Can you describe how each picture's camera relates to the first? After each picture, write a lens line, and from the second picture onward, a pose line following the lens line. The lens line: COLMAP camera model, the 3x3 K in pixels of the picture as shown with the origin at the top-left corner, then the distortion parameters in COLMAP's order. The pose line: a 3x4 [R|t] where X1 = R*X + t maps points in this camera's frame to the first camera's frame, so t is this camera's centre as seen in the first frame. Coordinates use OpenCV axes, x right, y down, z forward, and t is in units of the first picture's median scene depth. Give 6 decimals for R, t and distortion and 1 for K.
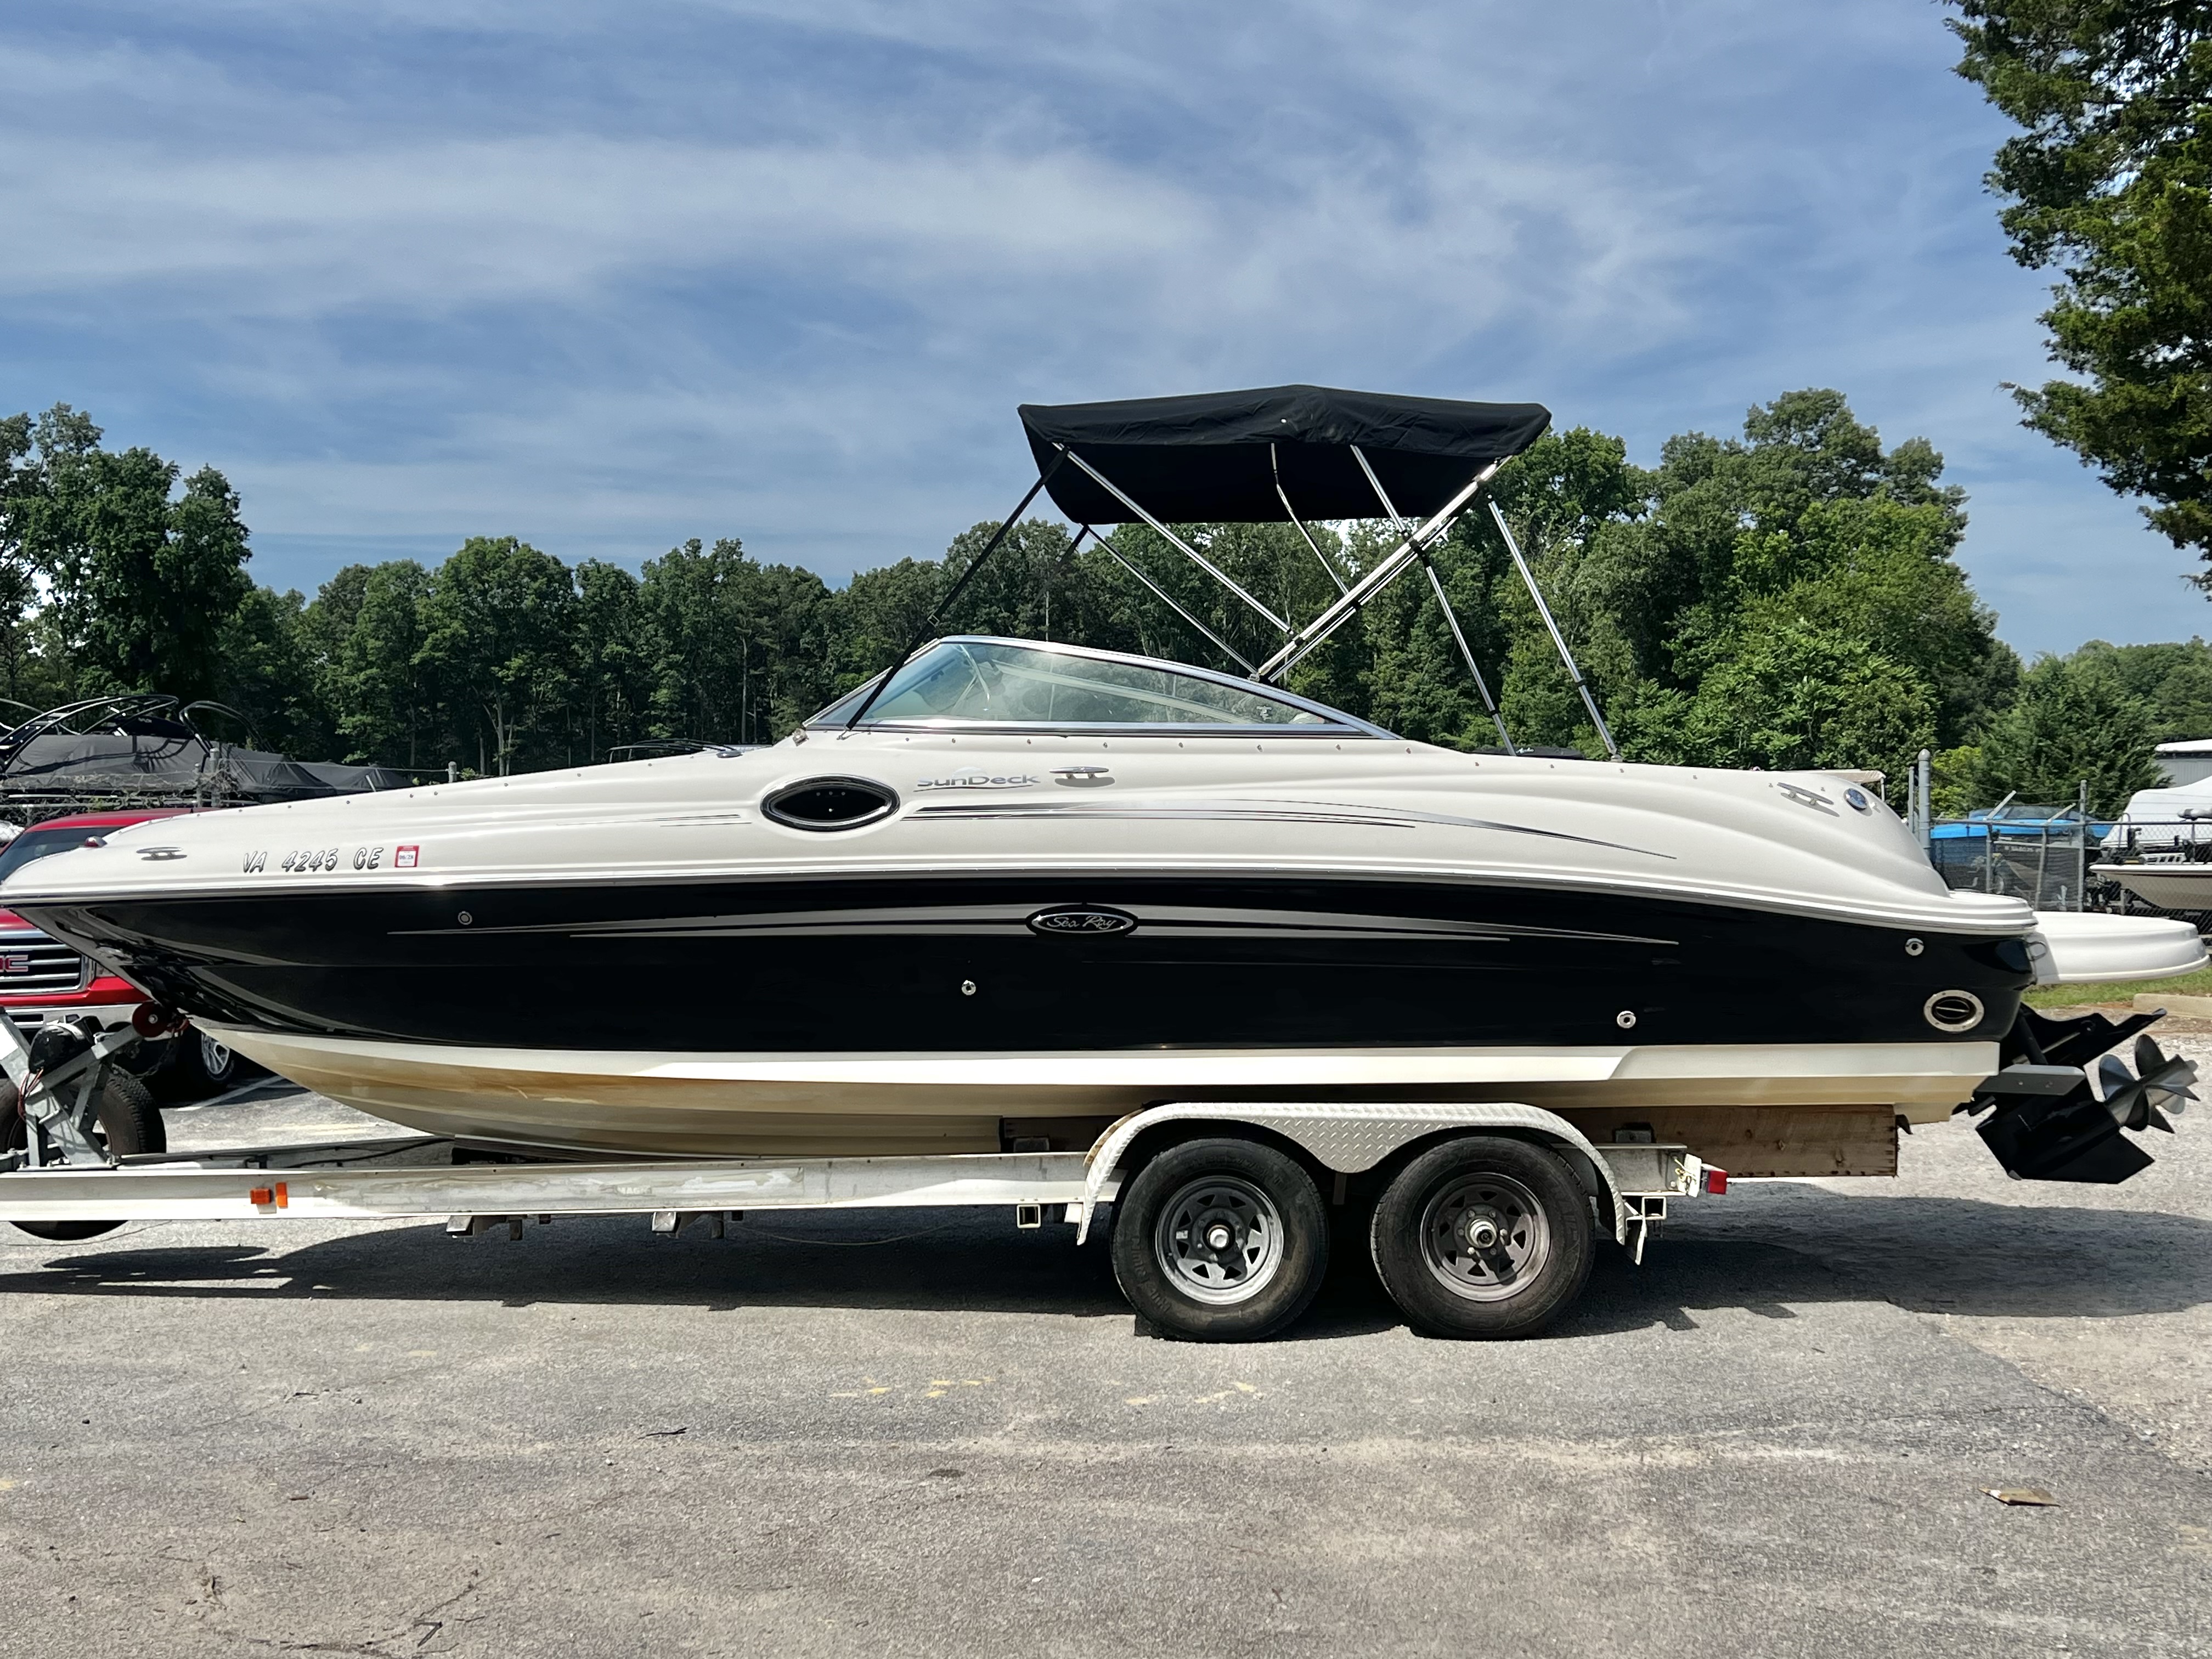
lens RADIAL K [[2431.7, 0, 1106.5], [0, 2431.7, 807.6], [0, 0, 1]] dist [0.098595, -0.010337]
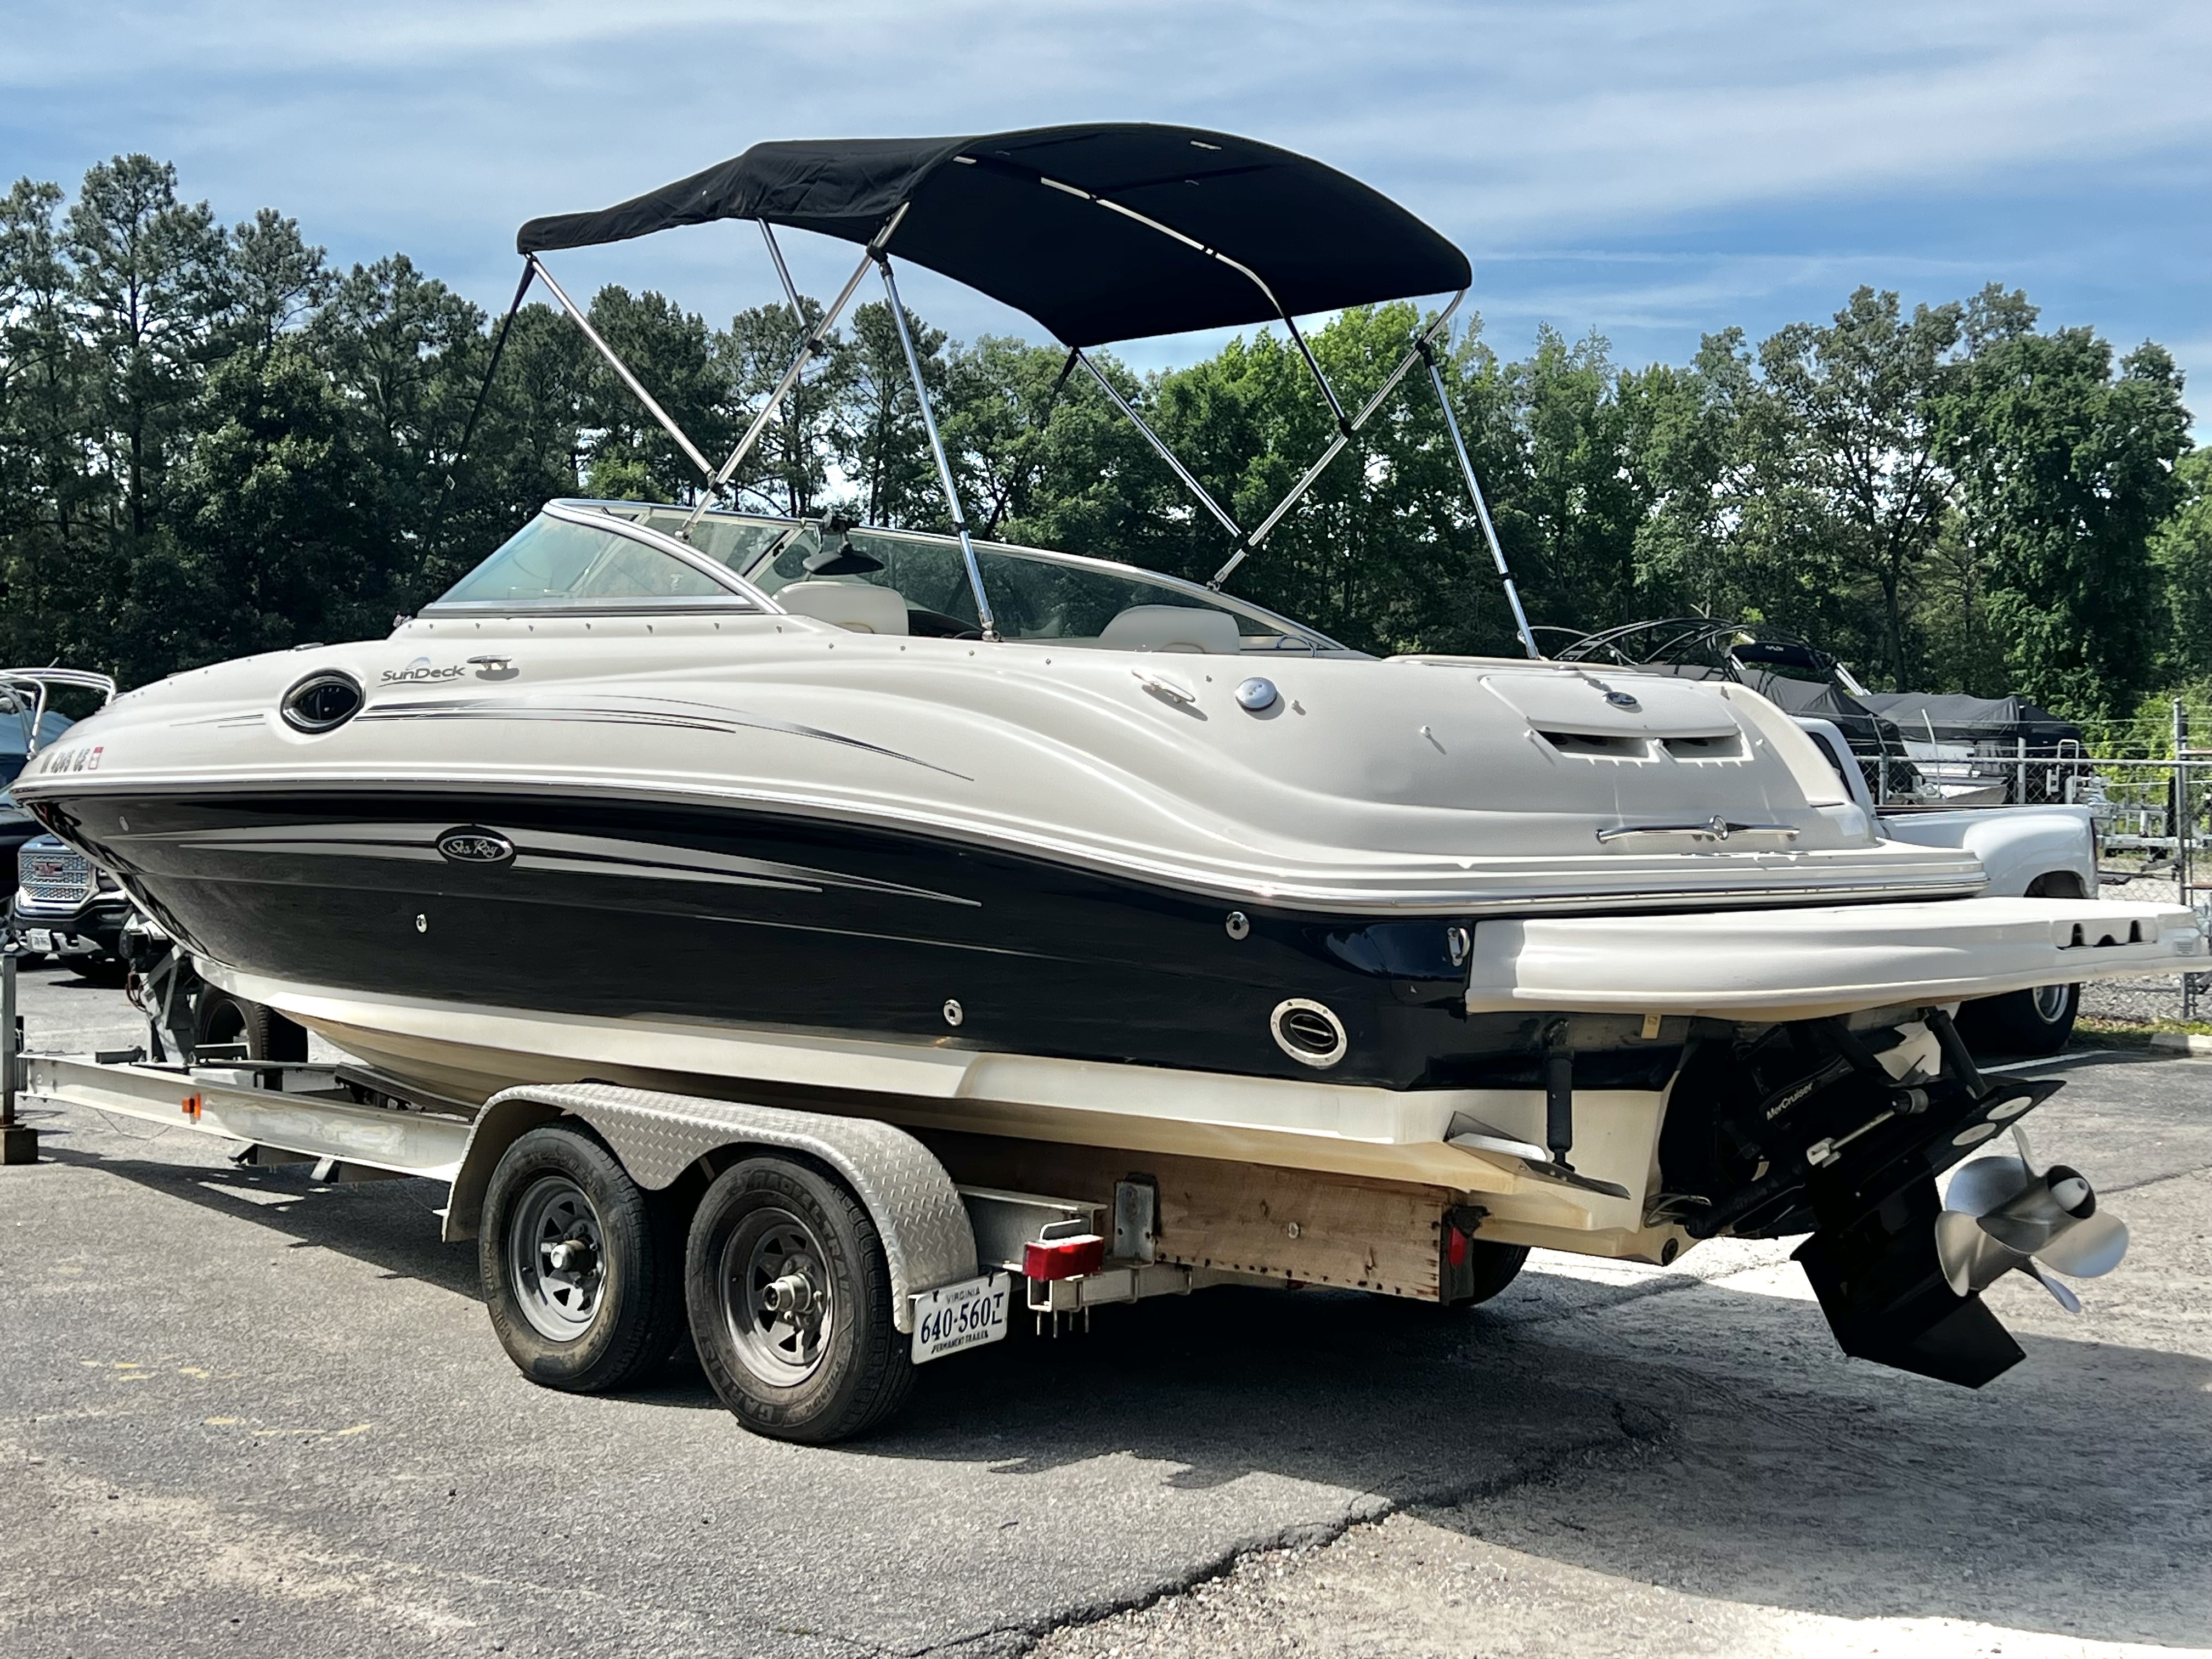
lens RADIAL K [[2963.3, 0, 1106.0], [0, 2963.3, 829.5], [0, 0, 1]] dist [0.054492, -0.038478]
pose [[0.748176, 0.028194, -0.662901, 0.754497], [-0.012398, 0.999516, 0.028517, 0.009789], [0.663384, -0.013117, 0.748164, 0.379820]]
